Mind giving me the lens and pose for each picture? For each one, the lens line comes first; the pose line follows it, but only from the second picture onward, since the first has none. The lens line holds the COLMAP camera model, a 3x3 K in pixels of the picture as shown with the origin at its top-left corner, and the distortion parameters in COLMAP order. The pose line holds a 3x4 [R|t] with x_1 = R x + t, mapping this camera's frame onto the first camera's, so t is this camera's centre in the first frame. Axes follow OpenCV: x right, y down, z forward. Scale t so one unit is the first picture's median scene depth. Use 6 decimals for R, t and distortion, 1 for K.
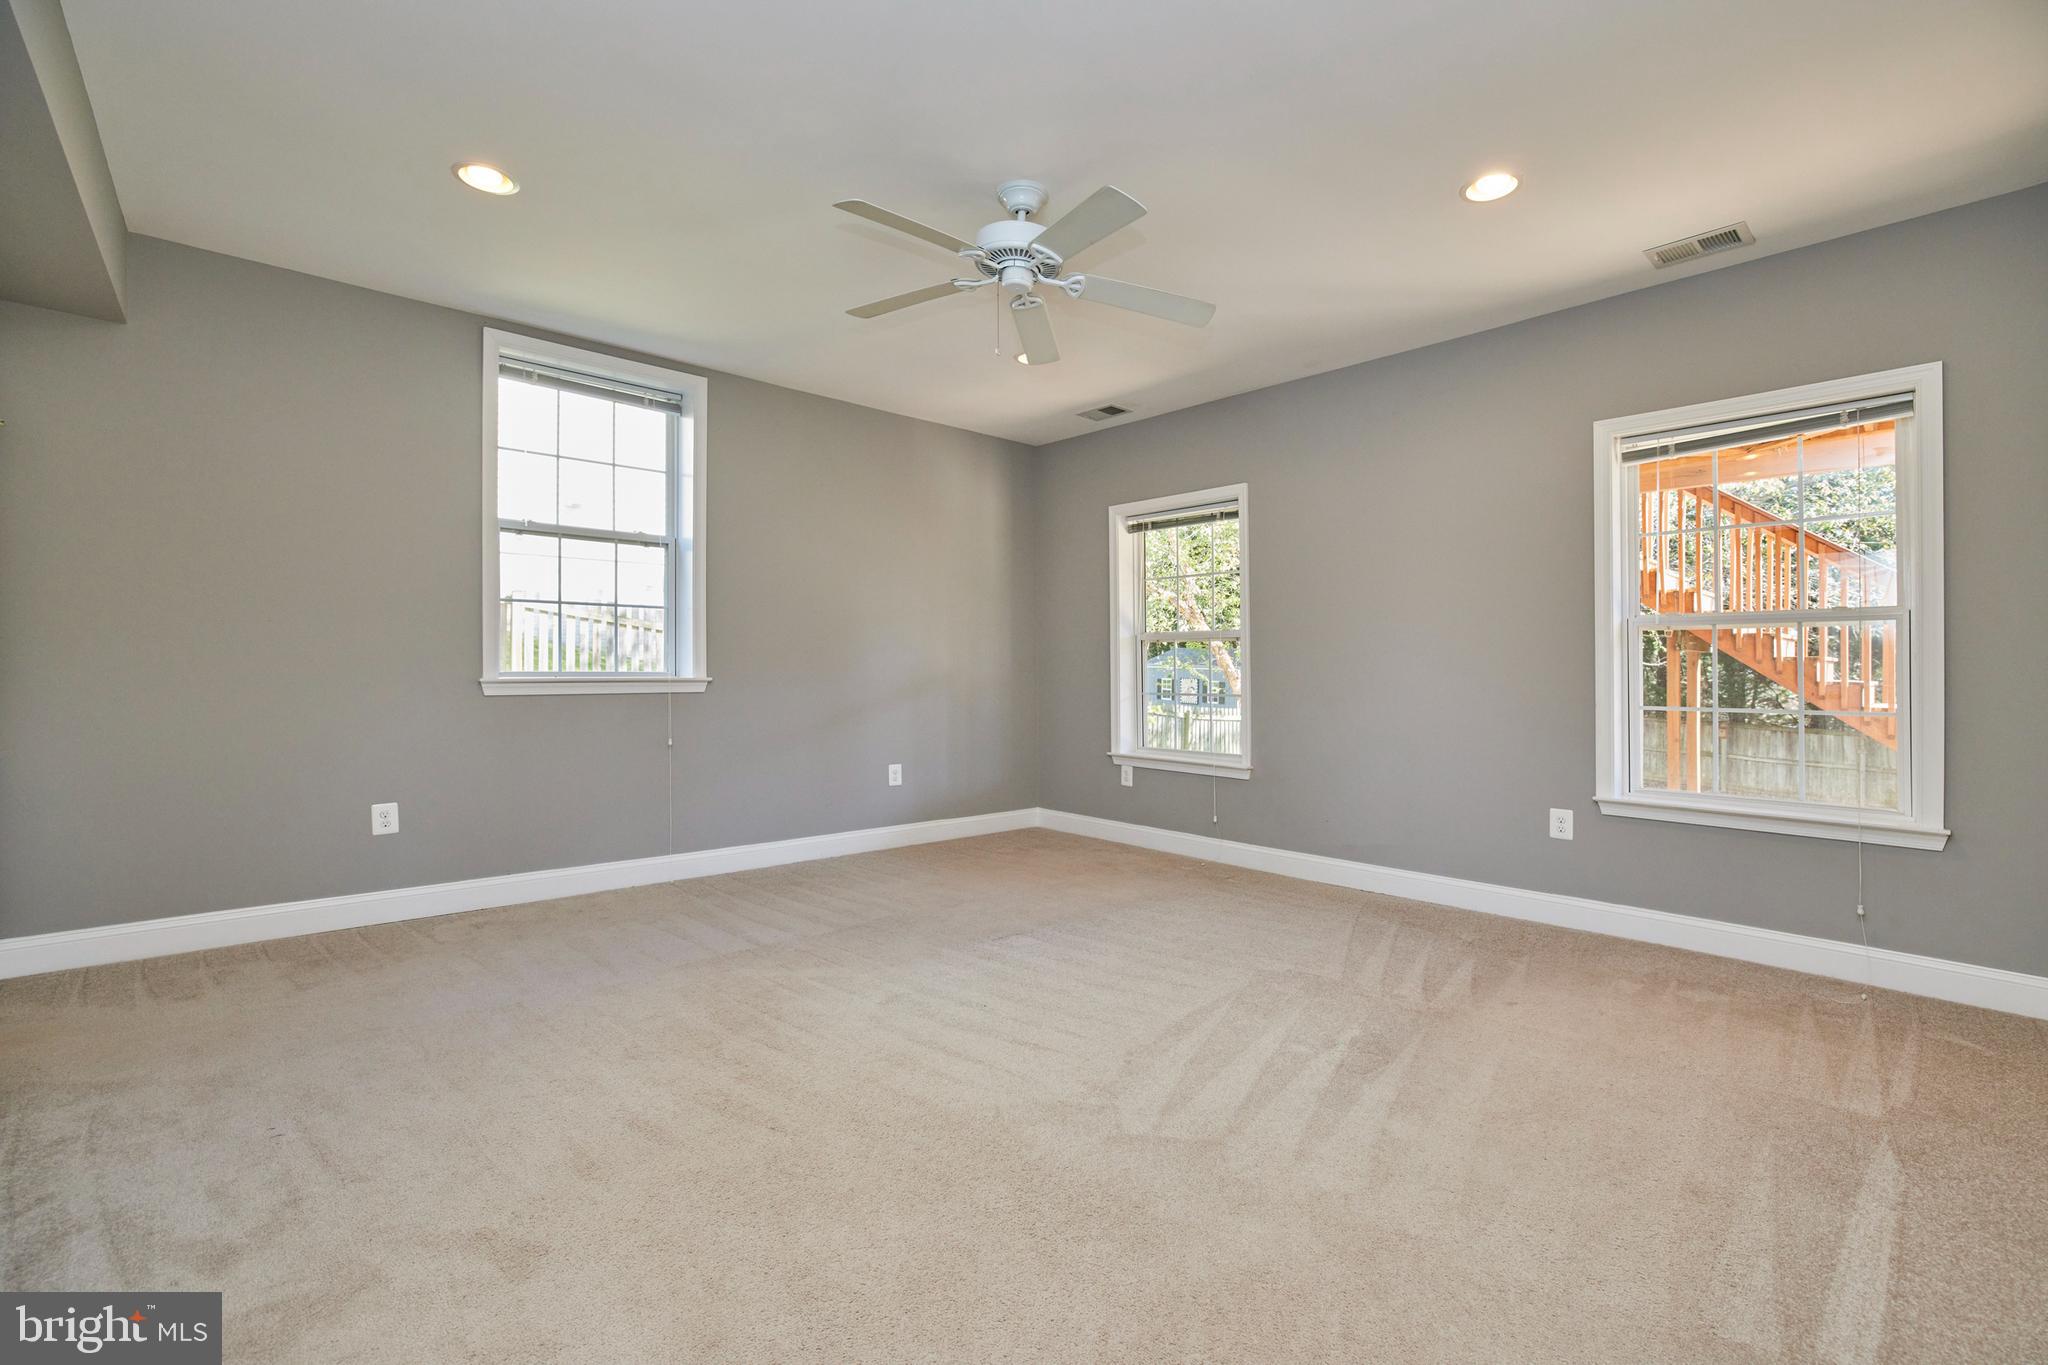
lens RADIAL K [[903.9, 0, 1022.2], [0, 903.9, 659.4], [0, 0, 1]] dist [-0.000513, -0.000088]
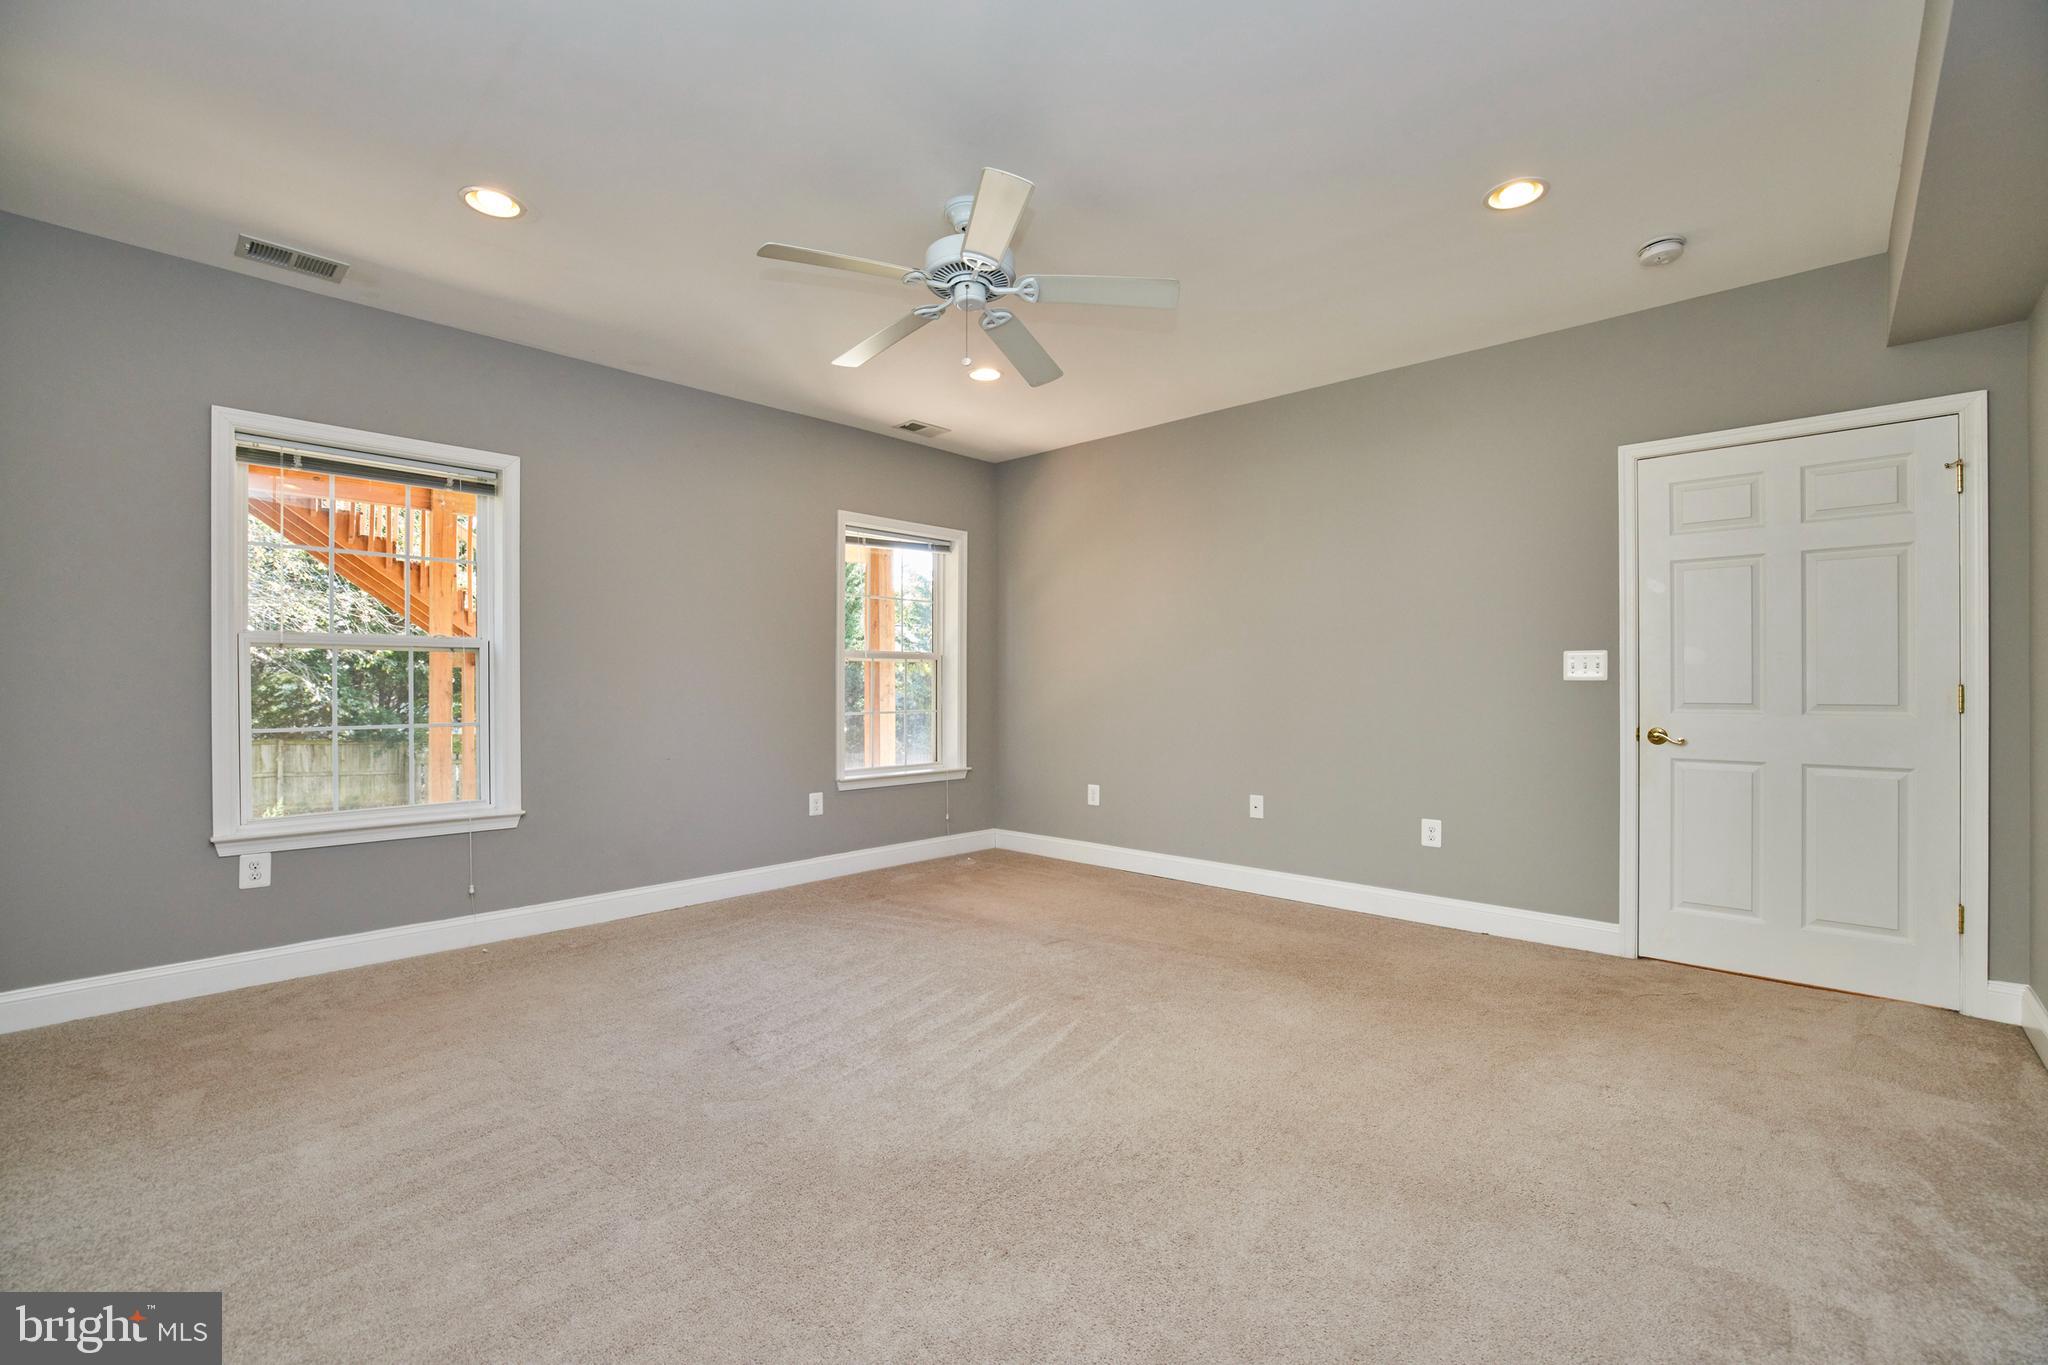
lens RADIAL K [[883.2, 0, 1024.0], [0, 883.2, 682.5], [0, 0, 1]] dist [-0.001120, -0.000073]
pose [[-0.063809, 0.004805, 0.997951, -0.549634], [-0.005590, 0.999971, -0.005172, 0.006060], [-0.997946, -0.005908, -0.063781, 0.592173]]
